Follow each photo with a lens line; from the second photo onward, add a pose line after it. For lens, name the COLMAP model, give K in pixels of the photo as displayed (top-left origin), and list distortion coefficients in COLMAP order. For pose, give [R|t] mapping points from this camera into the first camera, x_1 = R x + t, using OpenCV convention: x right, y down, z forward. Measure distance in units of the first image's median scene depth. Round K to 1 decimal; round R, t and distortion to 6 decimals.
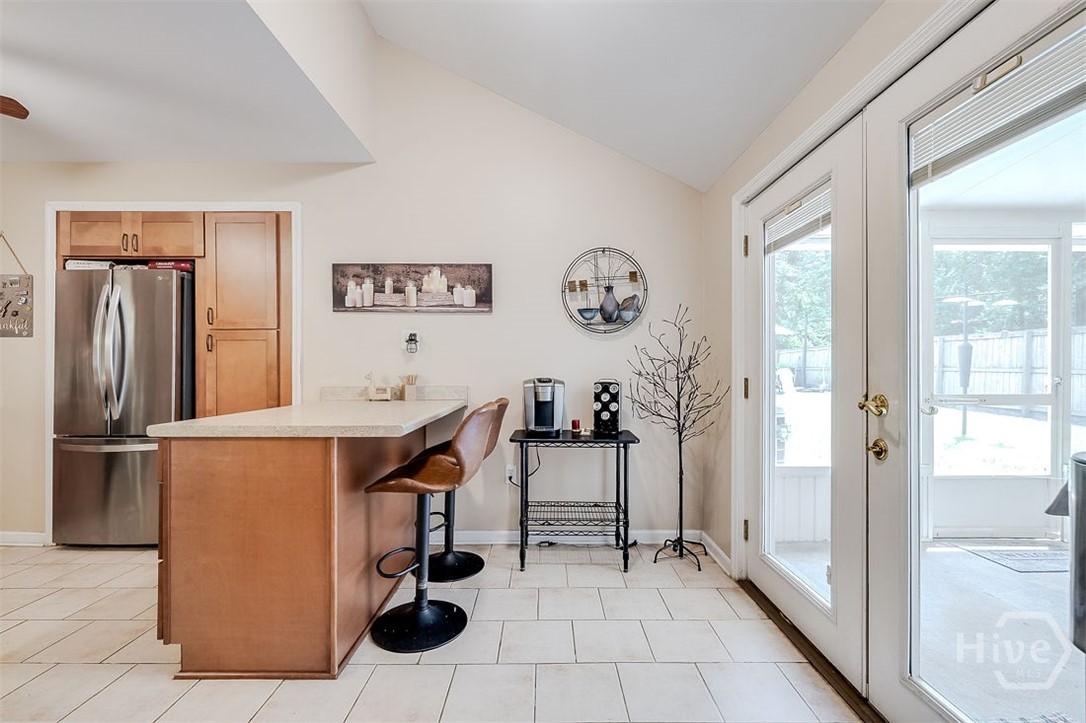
lens RADIAL K [[466.2, 0, 549.0], [0, 466.2, 369.1], [0, 0, 1]] dist [-0.001571, -0.000231]
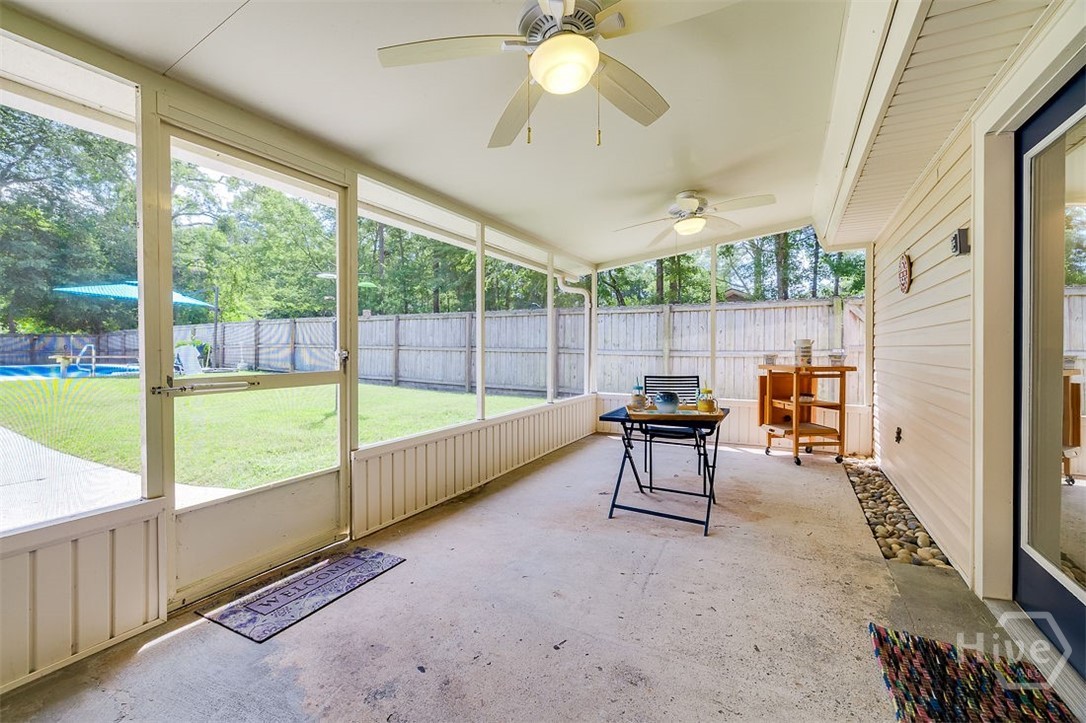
lens RADIAL K [[457.2, 0, 532.4], [0, 457.2, 353.5], [0, 0, 1]] dist [-0.001467, 0.000158]
pose [[0.501136, -0.011781, 0.865288, 0.540270], [0.002164, 0.999921, 0.012361, 0.013676], [-0.865366, -0.004322, 0.501122, 0.282726]]
